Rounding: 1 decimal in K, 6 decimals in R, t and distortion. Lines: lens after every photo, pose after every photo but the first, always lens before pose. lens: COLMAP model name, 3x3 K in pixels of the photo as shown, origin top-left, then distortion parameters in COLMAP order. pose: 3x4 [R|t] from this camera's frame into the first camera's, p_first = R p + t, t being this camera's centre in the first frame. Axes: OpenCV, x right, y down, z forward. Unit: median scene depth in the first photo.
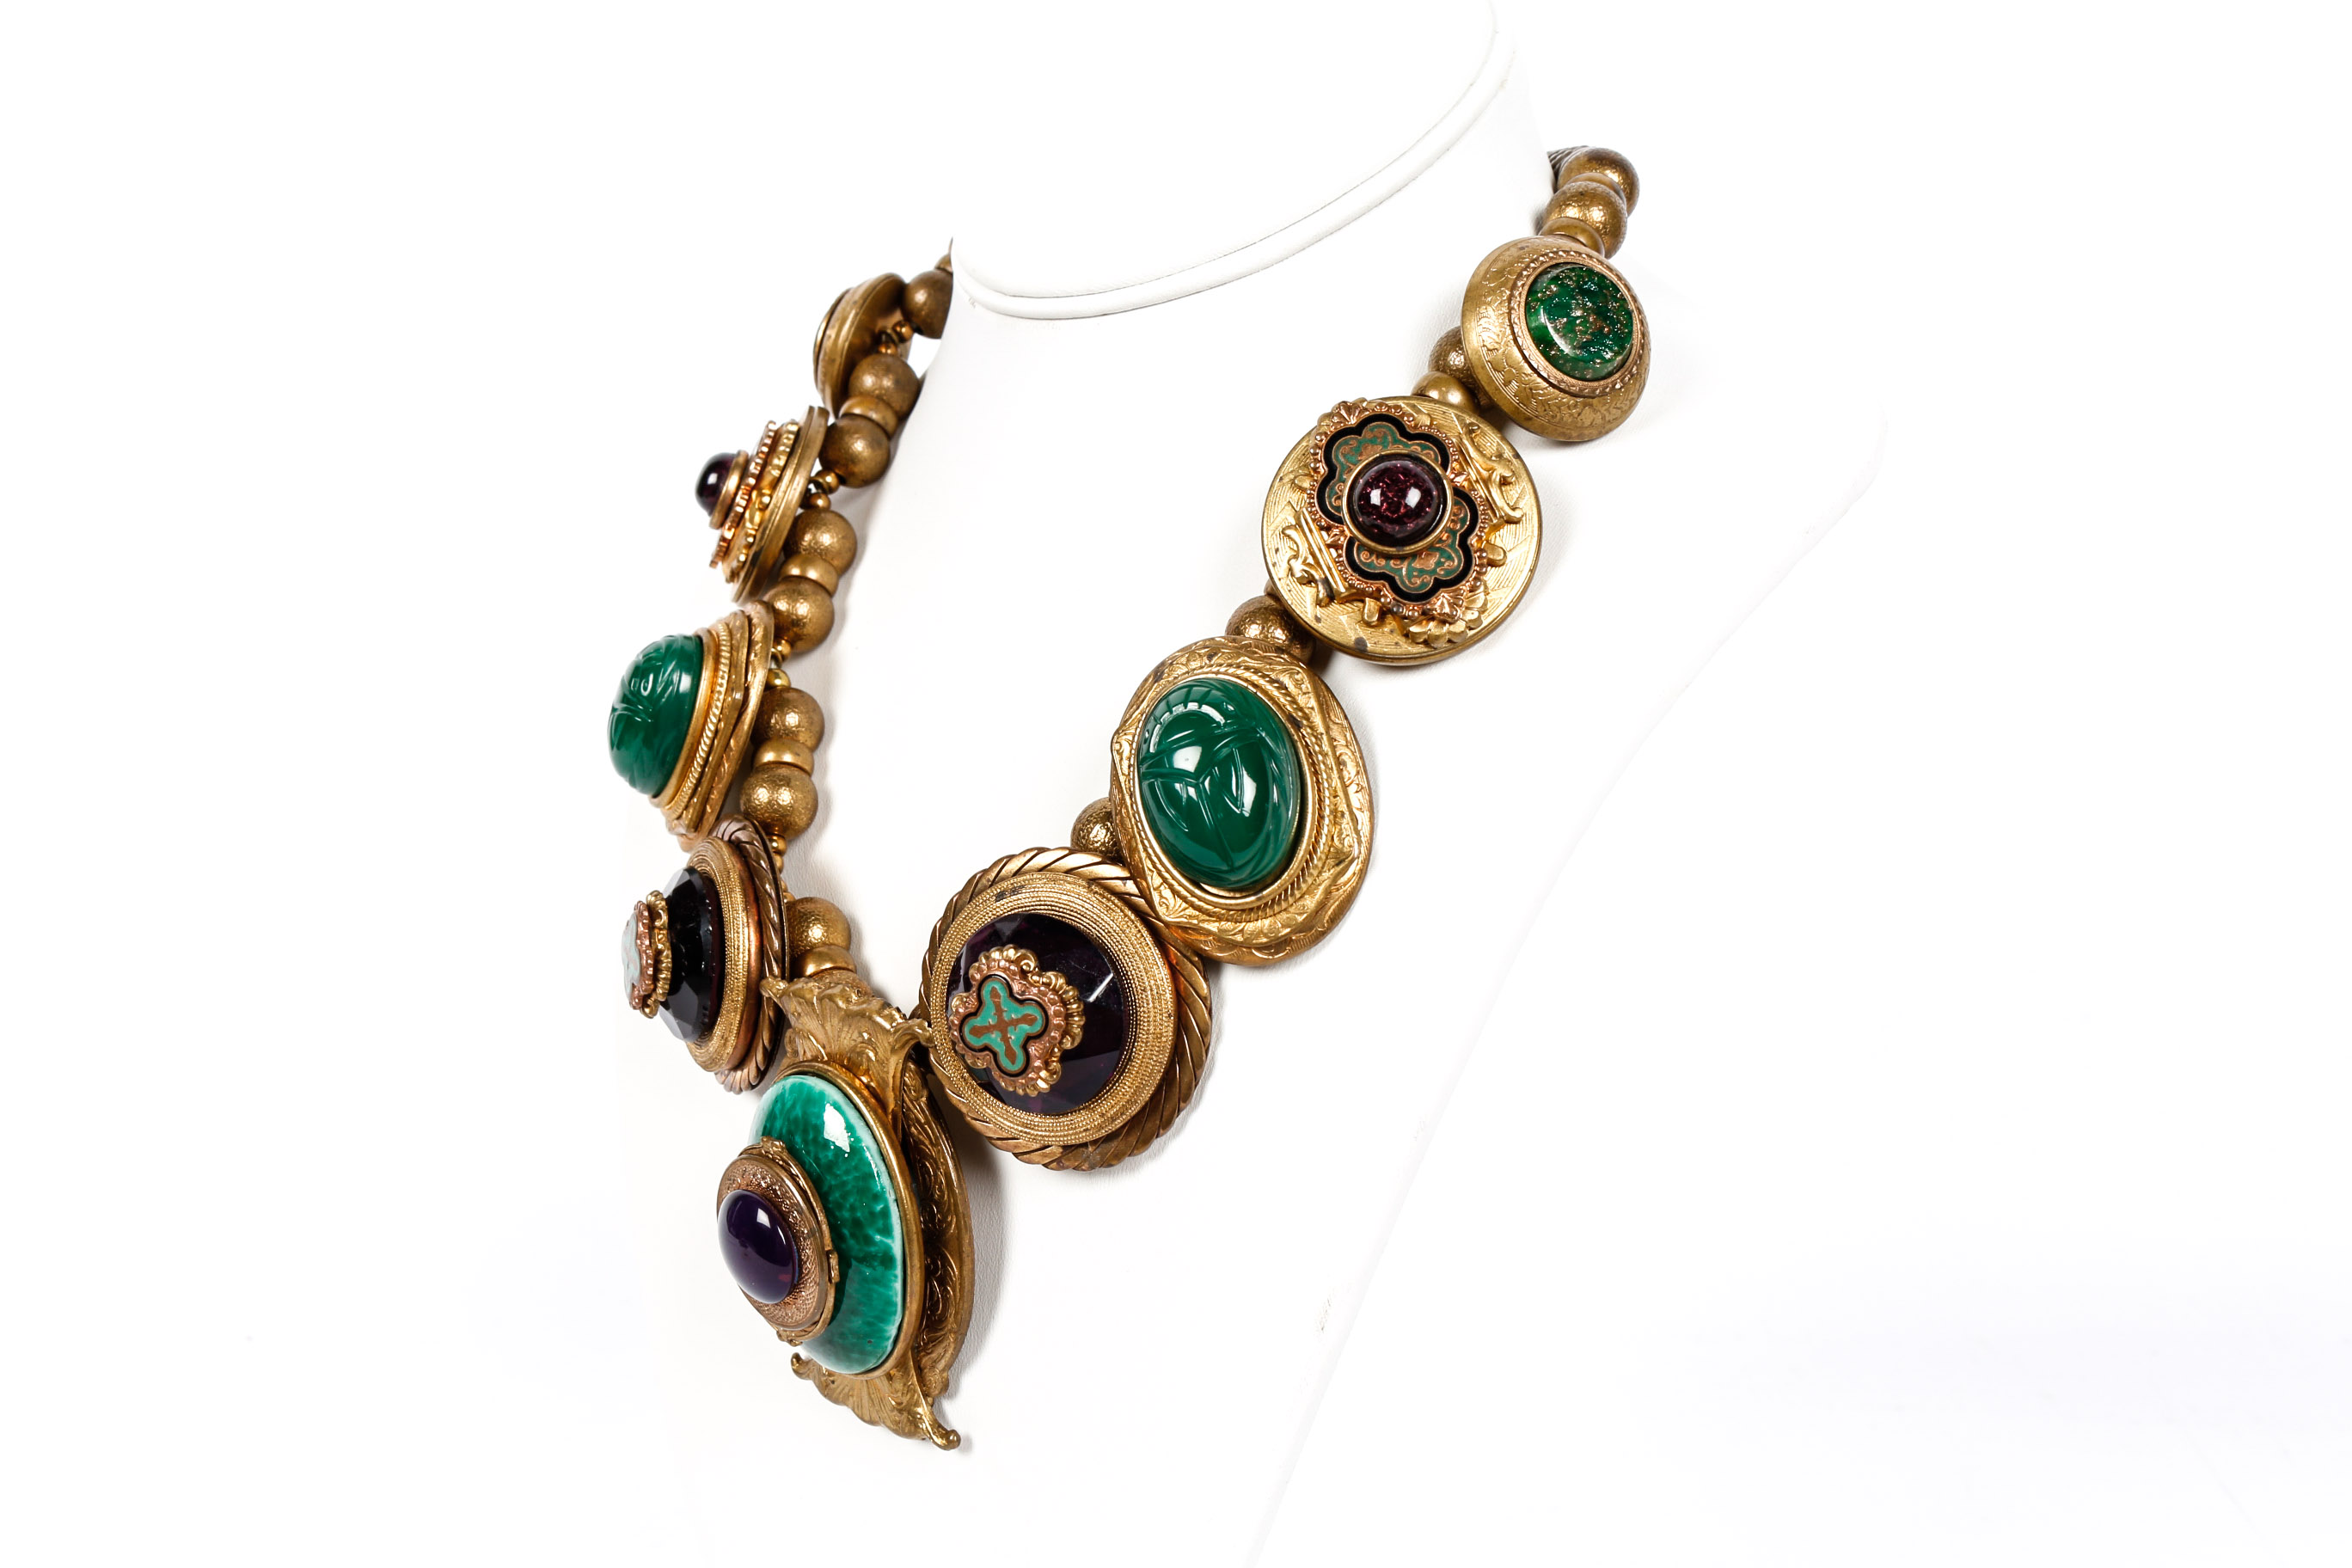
lens RADIAL K [[2609.5, 0, 1173.5], [0, 2609.5, 784.5], [0, 0, 1]] dist [-0.077499, 0.000000]
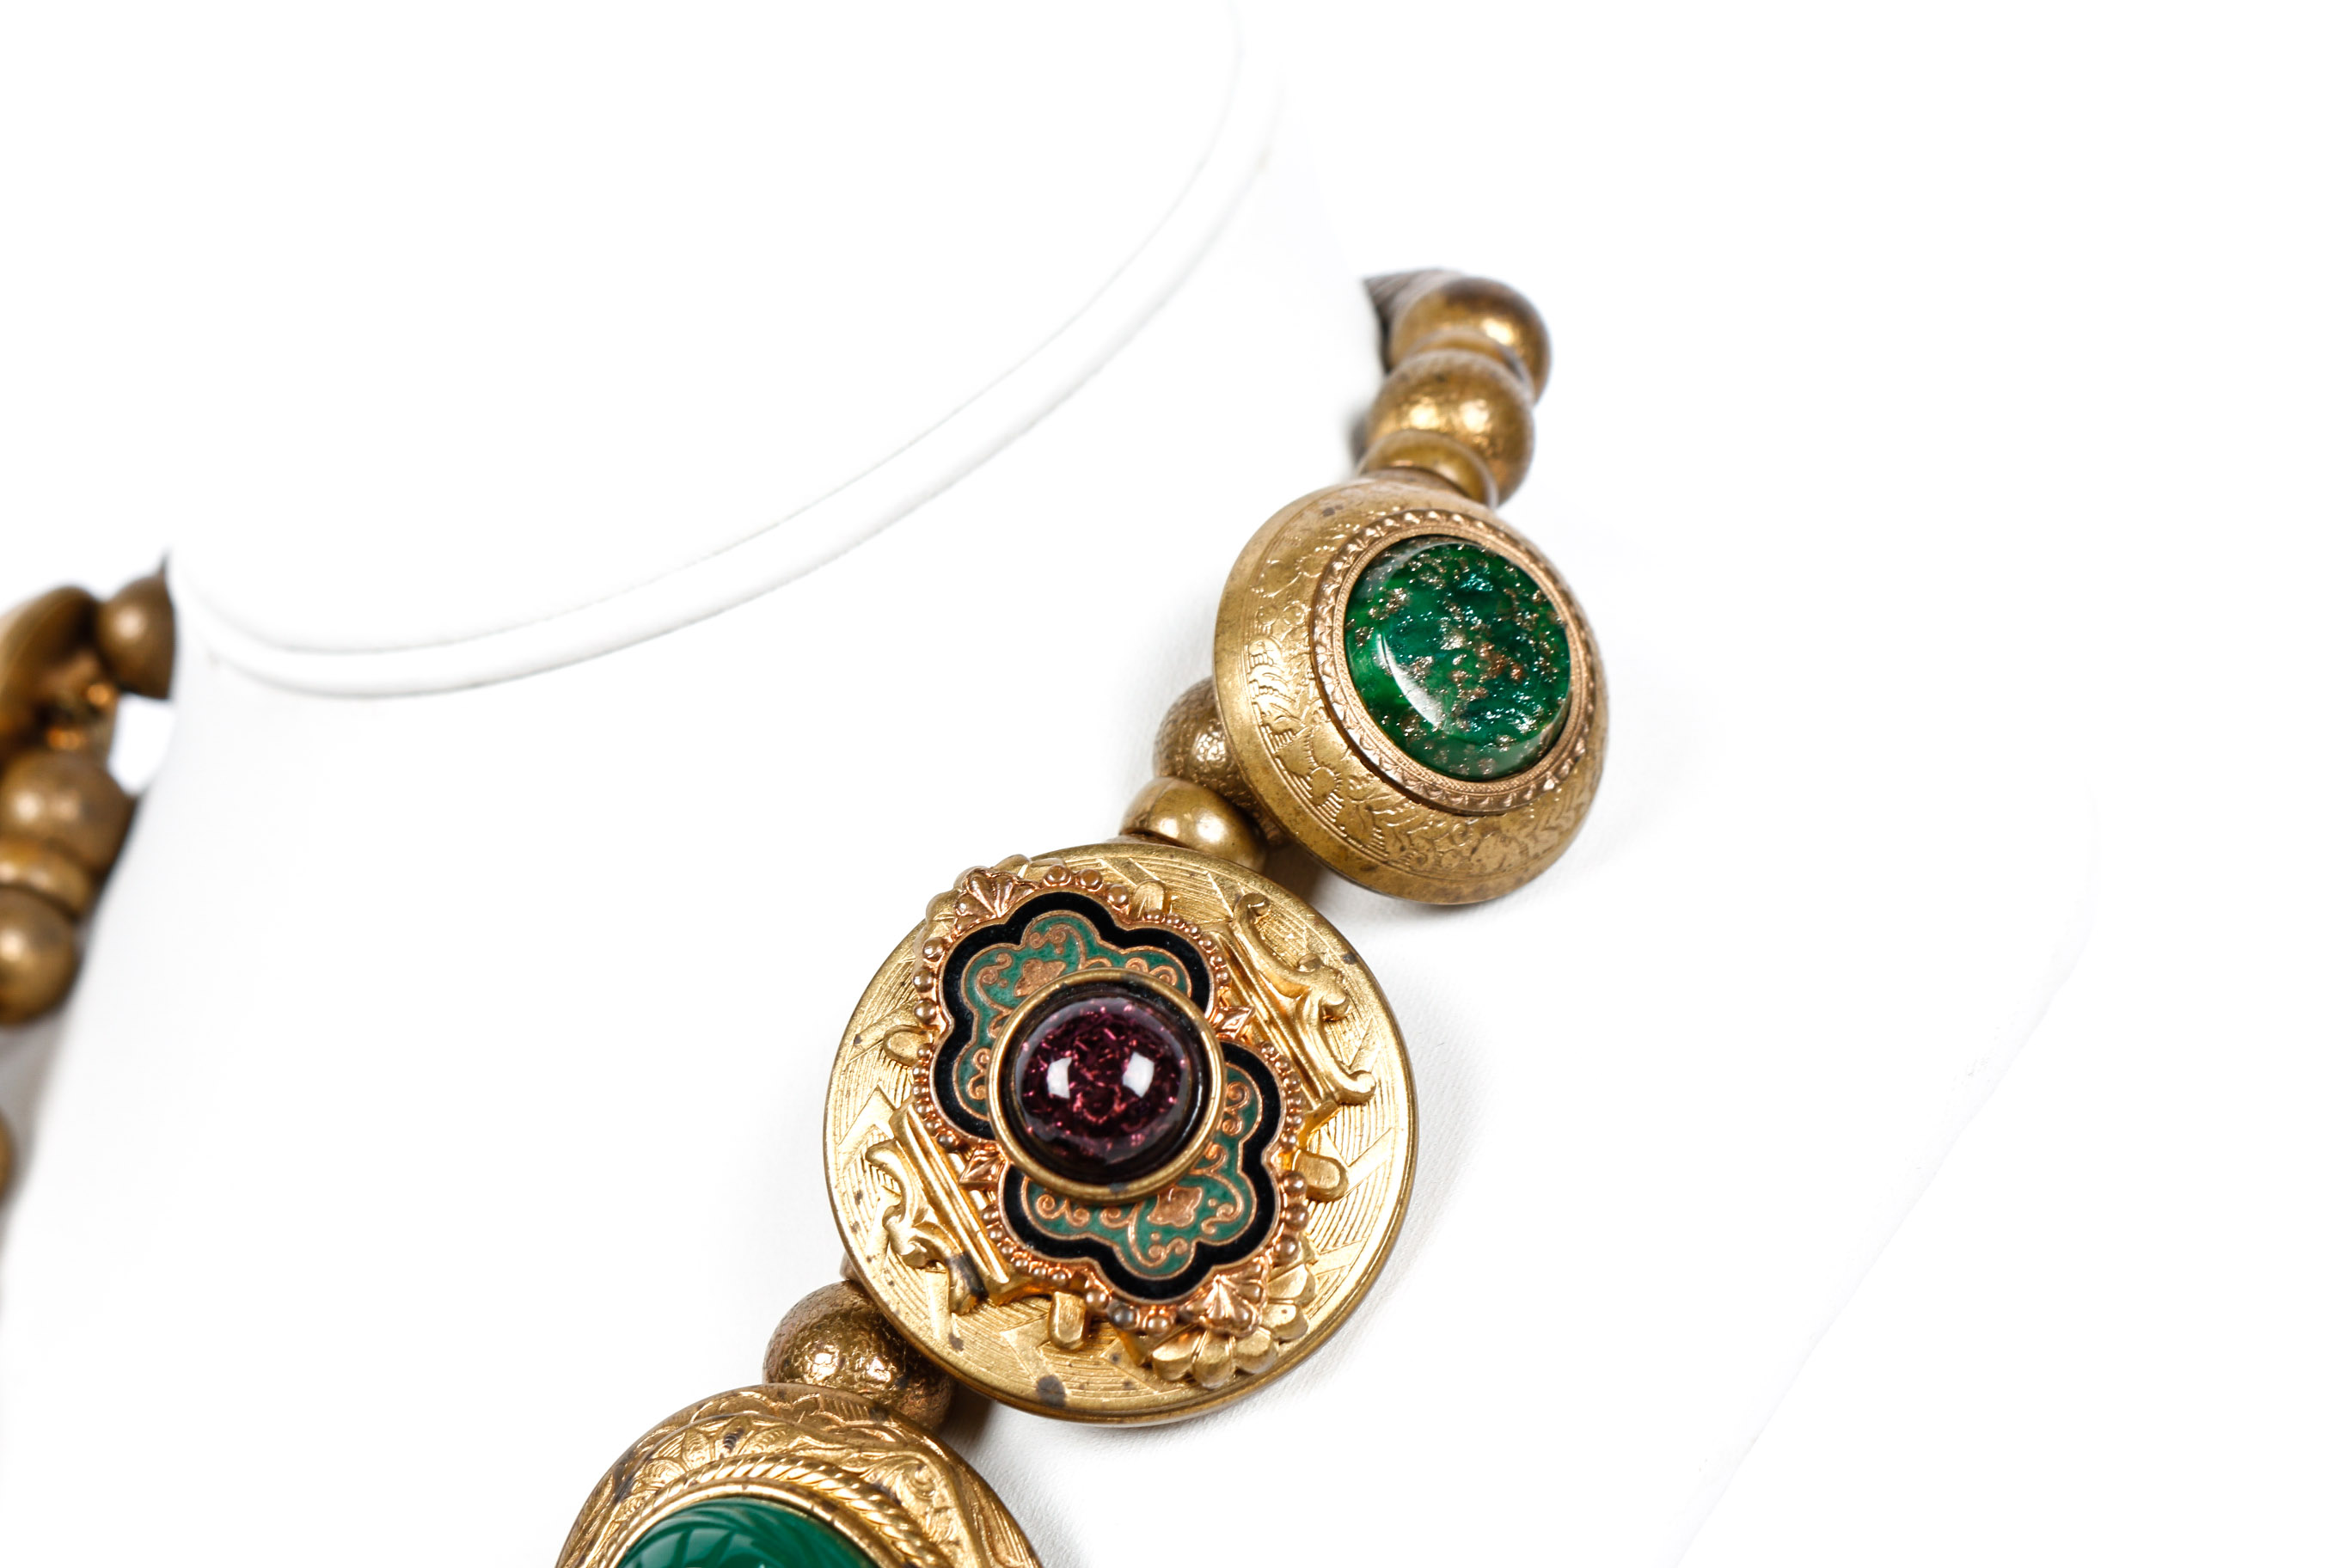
lens RADIAL K [[4414.5, 0, 1176.3], [0, 4414.5, 782.0], [0, 0, 1]] dist [-0.017390, 0.000000]
pose [[0.993455, -0.068778, 0.091198, 0.028923], [0.077163, 0.992778, -0.091857, -0.085414], [-0.084222, 0.098293, 0.991587, 0.200989]]
